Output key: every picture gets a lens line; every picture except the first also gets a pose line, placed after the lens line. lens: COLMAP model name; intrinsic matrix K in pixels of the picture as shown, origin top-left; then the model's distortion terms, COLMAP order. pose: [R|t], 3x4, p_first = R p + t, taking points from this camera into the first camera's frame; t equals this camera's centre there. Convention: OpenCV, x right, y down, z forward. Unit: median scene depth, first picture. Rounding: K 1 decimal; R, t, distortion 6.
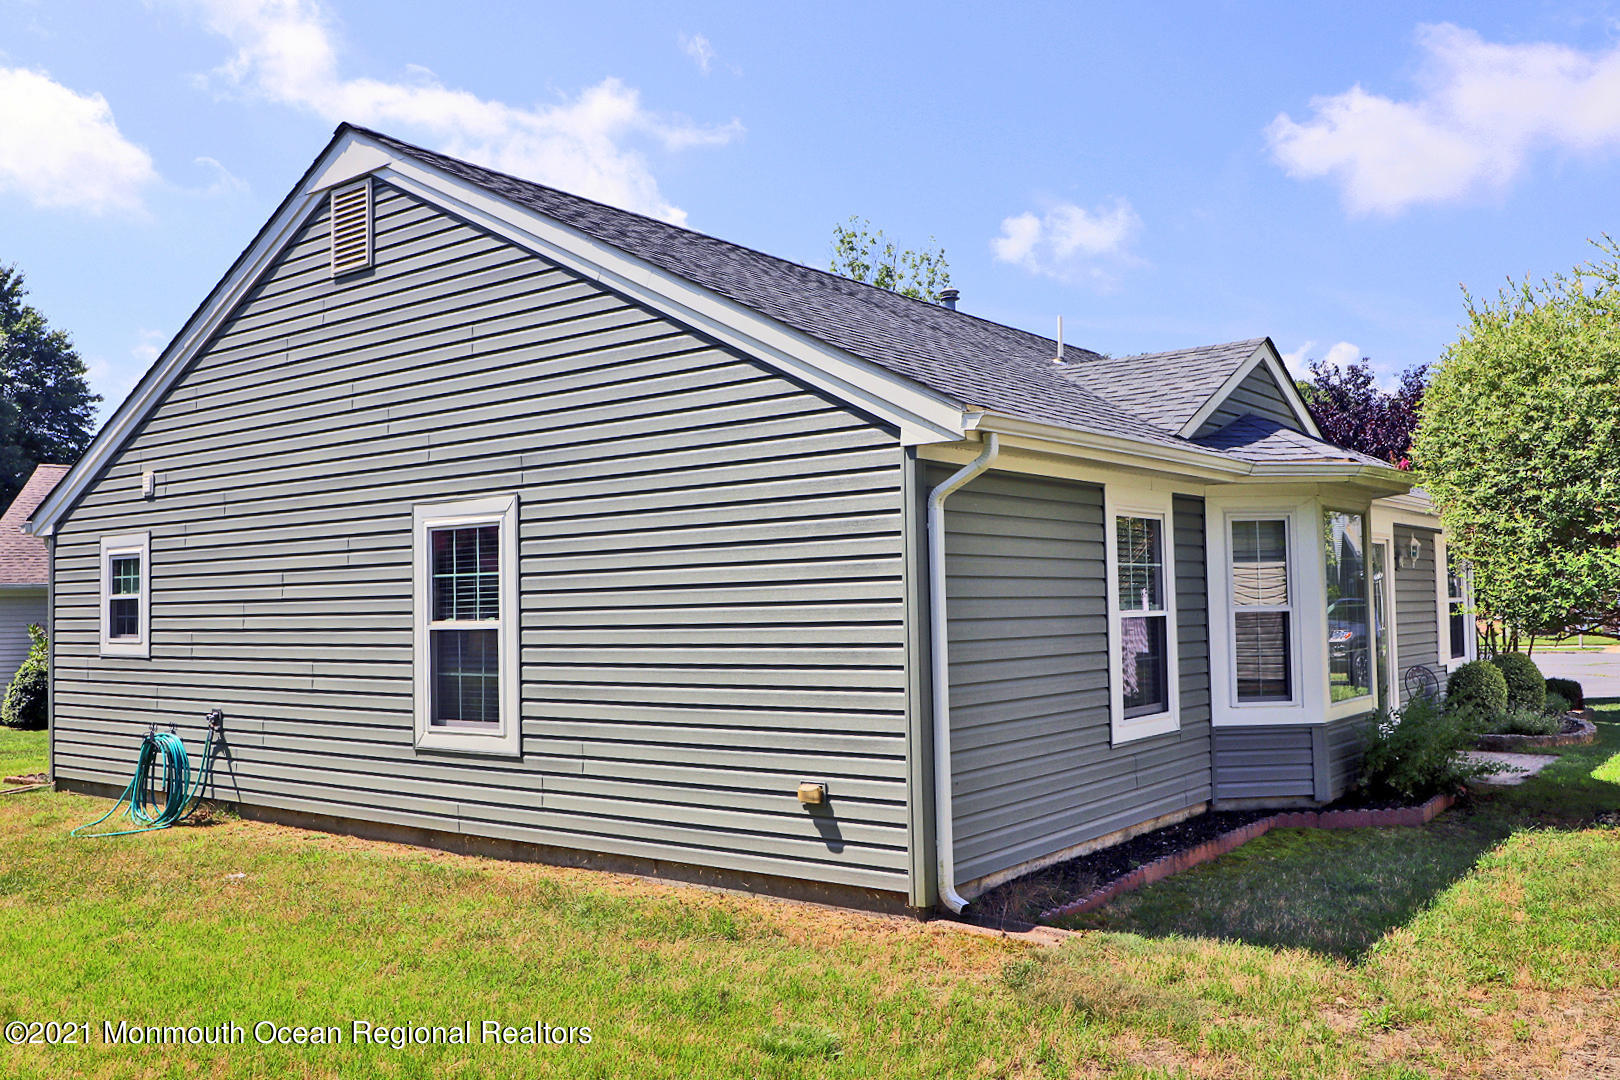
lens RADIAL K [[1369.4, 0, 819.2], [0, 1369.4, 542.7], [0, 0, 1]] dist [0.002330, 0.014122]
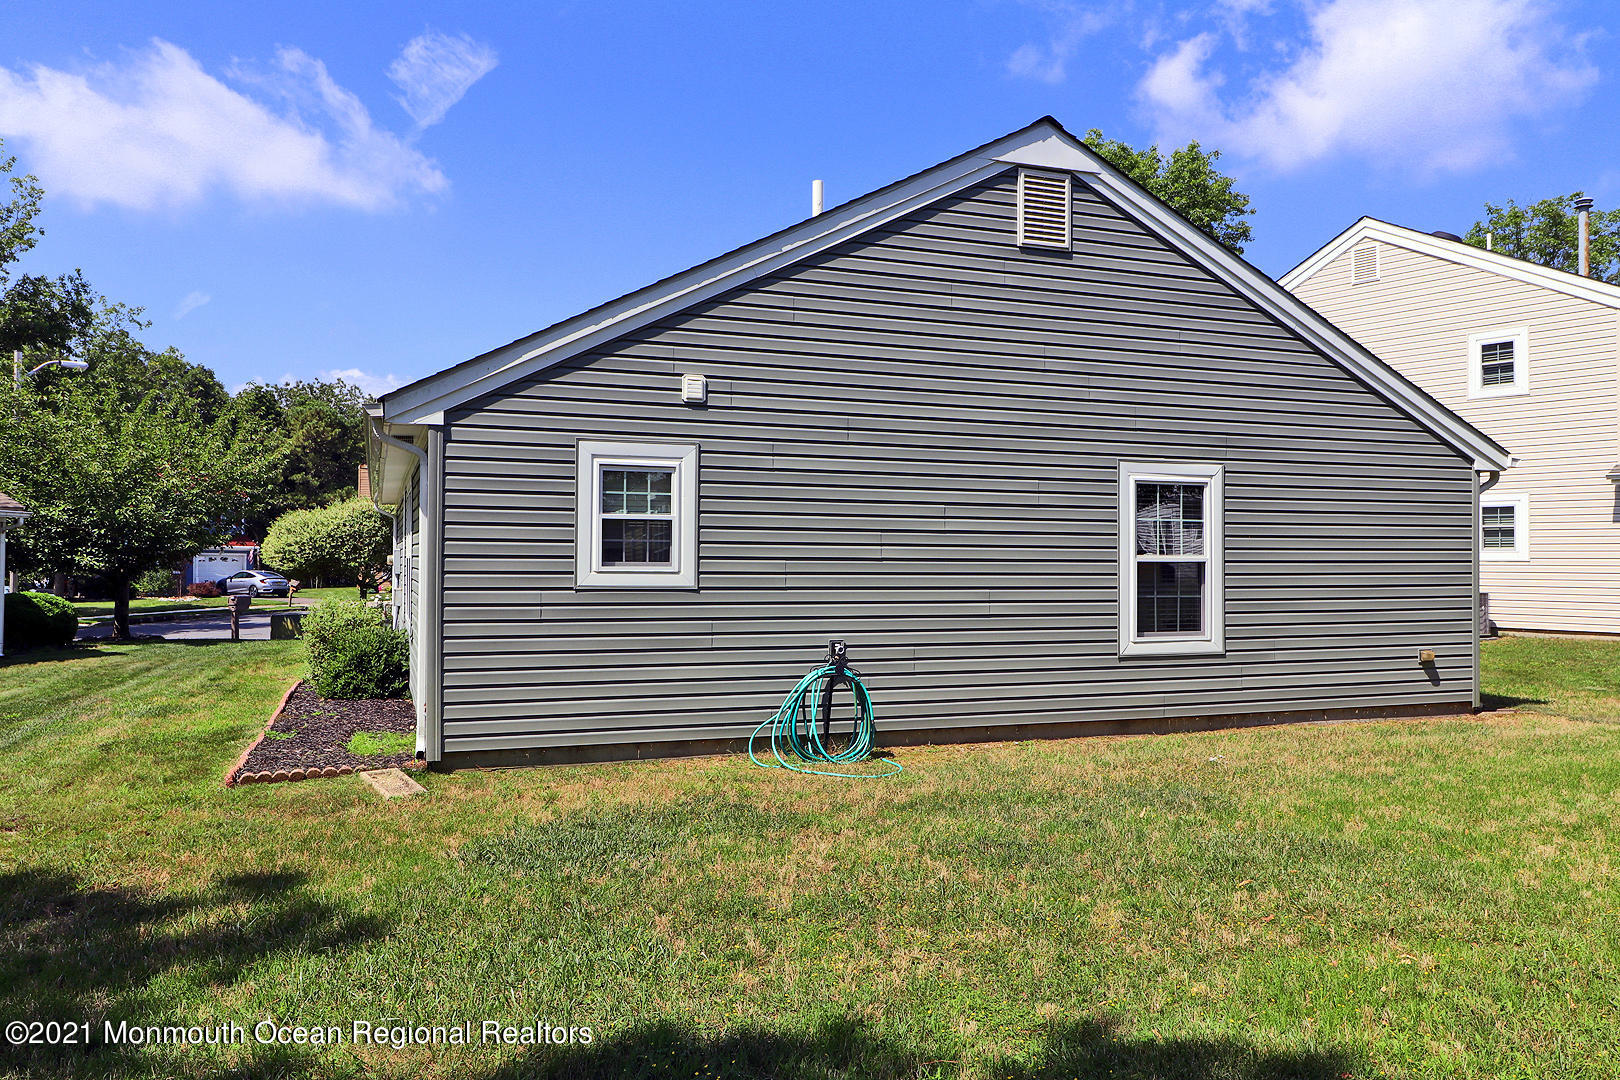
lens RADIAL K [[1165.3, 0, 842.7], [0, 1165.3, 539.7], [0, 0, 1]] dist [0.020526, 0.000032]
pose [[0.515309, 0.038188, 0.856153, -1.329374], [-0.053139, 0.998508, -0.012554, 0.070468], [-0.855355, -0.039026, 0.516570, 0.668409]]
